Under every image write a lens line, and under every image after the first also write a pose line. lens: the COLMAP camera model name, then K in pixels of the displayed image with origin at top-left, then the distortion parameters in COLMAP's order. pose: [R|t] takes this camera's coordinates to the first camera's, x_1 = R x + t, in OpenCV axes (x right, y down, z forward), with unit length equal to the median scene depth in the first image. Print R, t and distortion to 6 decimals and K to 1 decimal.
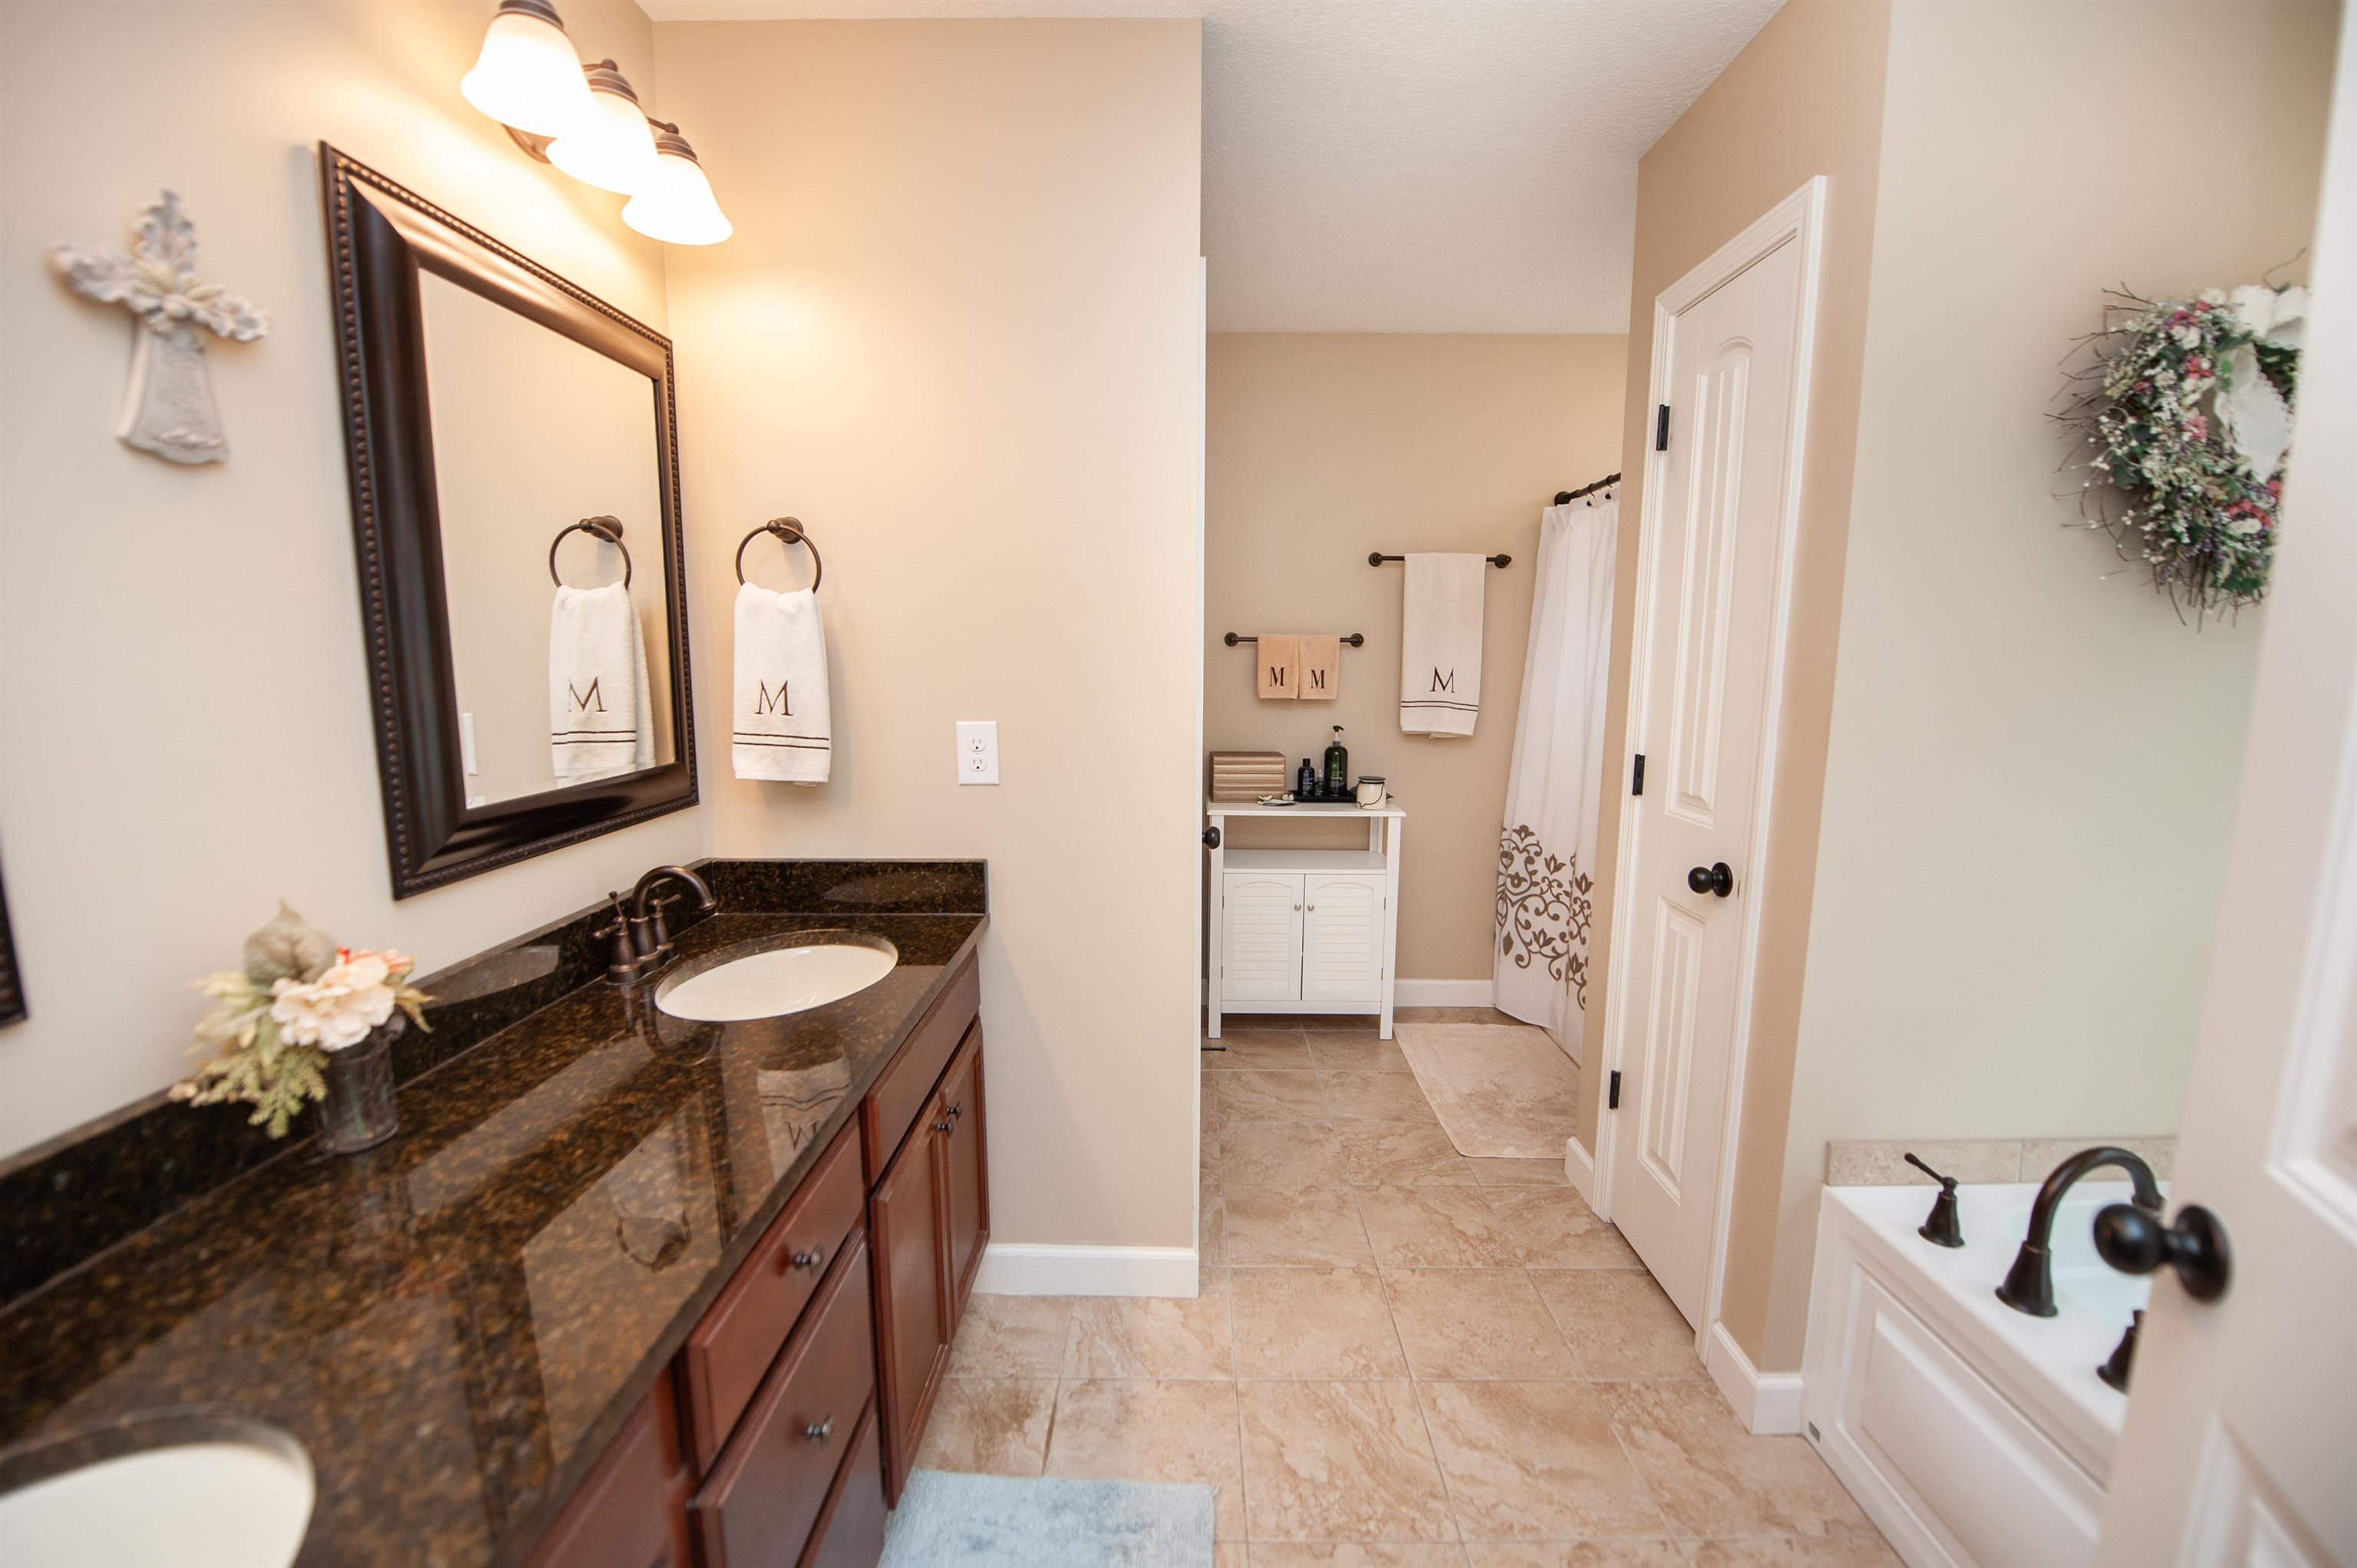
lens RADIAL K [[944.0, 0, 1185.4], [0, 944.0, 789.9], [0, 0, 1]] dist [-0.013960, -0.003849]
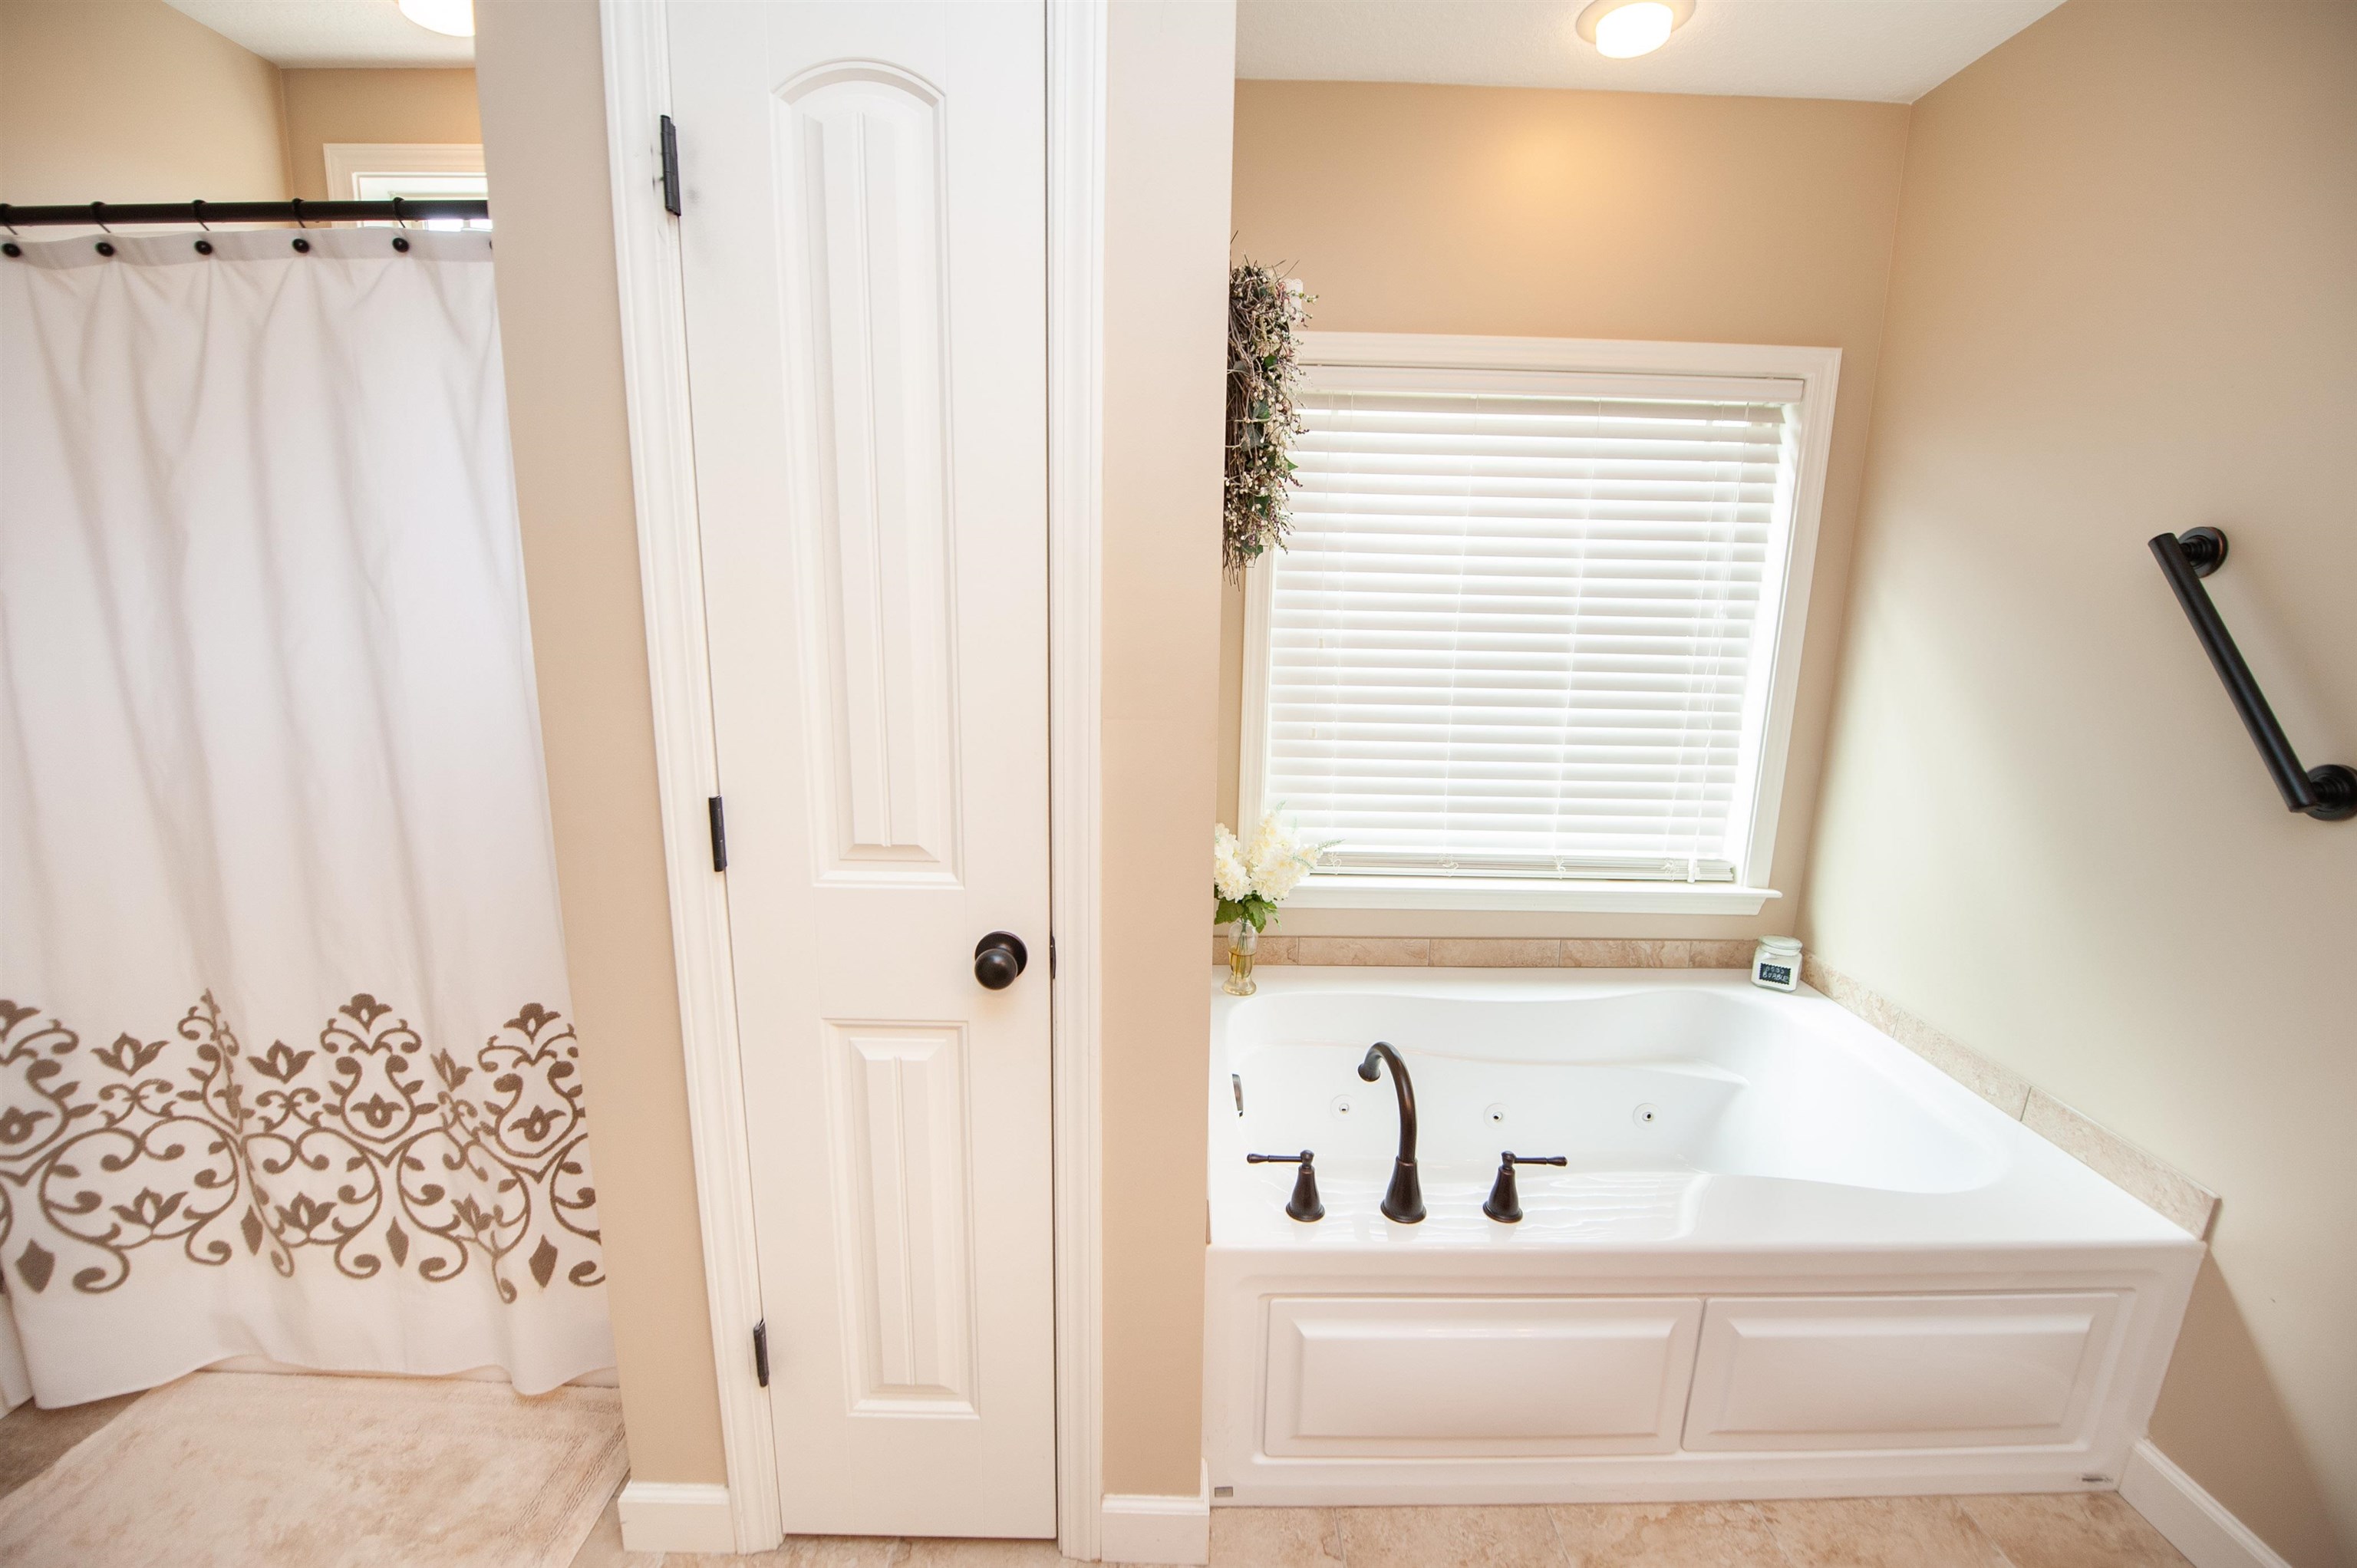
lens RADIAL K [[962.4, 0, 1187.2], [0, 962.4, 792.3], [0, 0, 1]] dist [-0.014750, -0.003498]
pose [[-0.010662, -0.200652, 0.979605, -0.057367], [0.121924, 0.972090, 0.200440, -0.099782], [-0.992482, 0.121575, 0.014100, 0.604155]]
